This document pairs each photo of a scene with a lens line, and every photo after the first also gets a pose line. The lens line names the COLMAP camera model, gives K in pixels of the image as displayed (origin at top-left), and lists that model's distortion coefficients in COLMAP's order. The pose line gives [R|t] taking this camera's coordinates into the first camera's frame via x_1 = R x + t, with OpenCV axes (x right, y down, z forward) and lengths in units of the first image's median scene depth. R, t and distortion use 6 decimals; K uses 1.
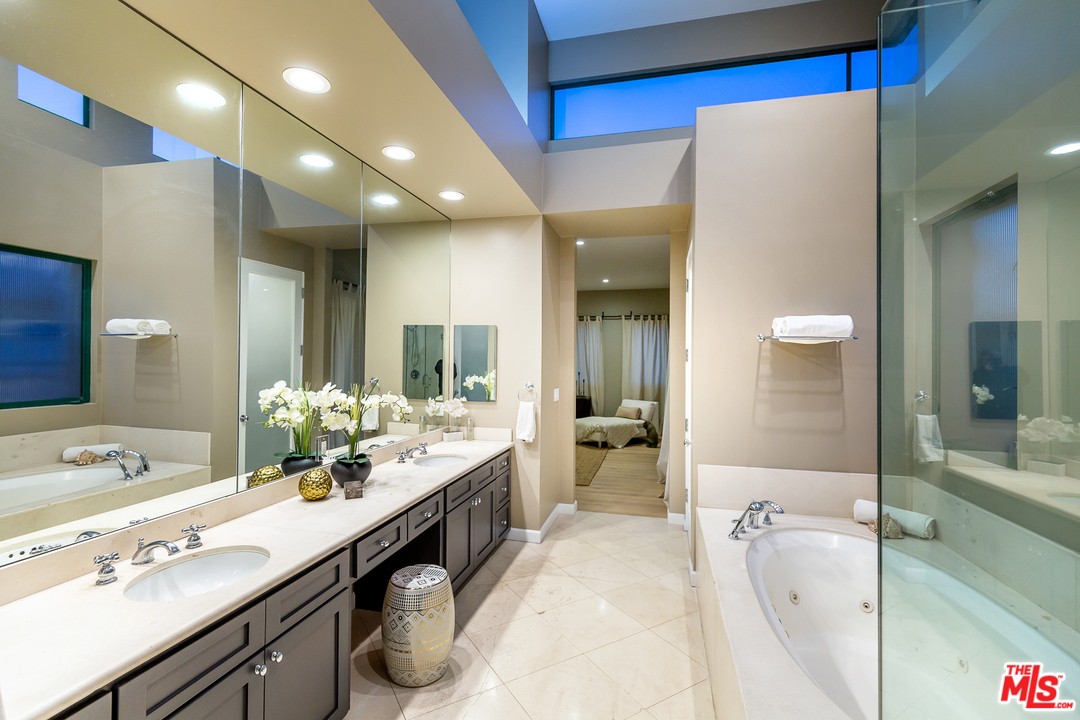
lens RADIAL K [[503.9, 0, 540.3], [0, 503.9, 365.1], [0, 0, 1]] dist [-0.001651, 0.000250]
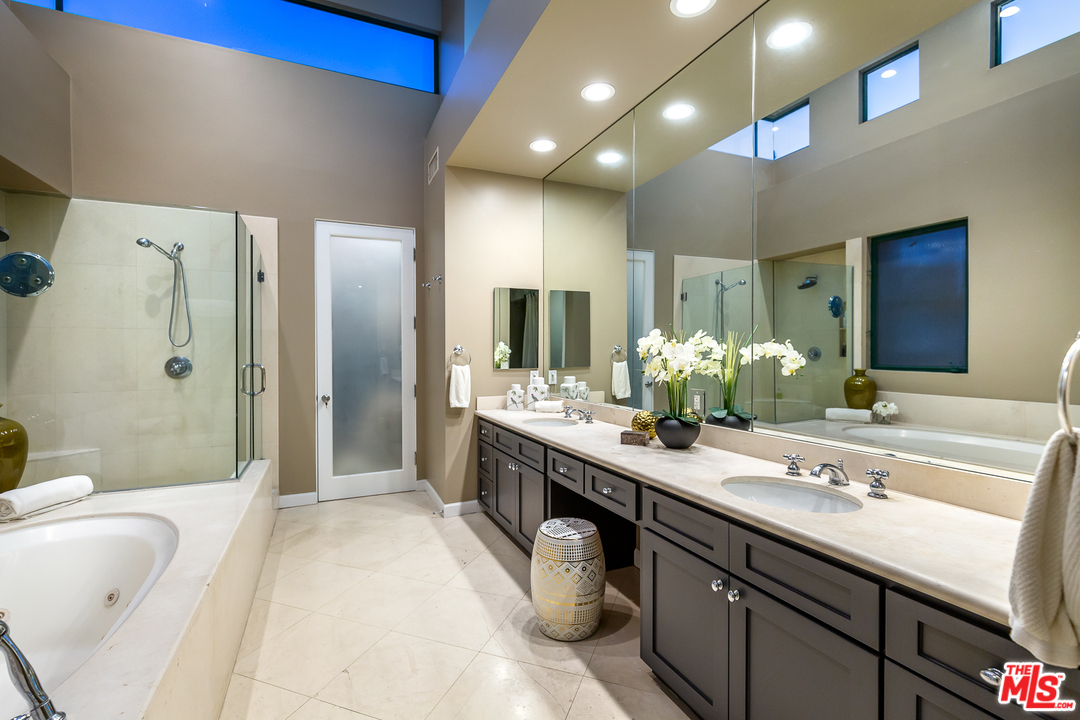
lens RADIAL K [[490.9, 0, 540.9], [0, 490.9, 359.8], [0, 0, 1]] dist [-0.000638, -0.000126]
pose [[-0.810515, -0.010685, -0.585620, 0.353280], [-0.000407, 0.999844, -0.017680, 0.117728], [0.585717, -0.014091, -0.810393, 1.743593]]
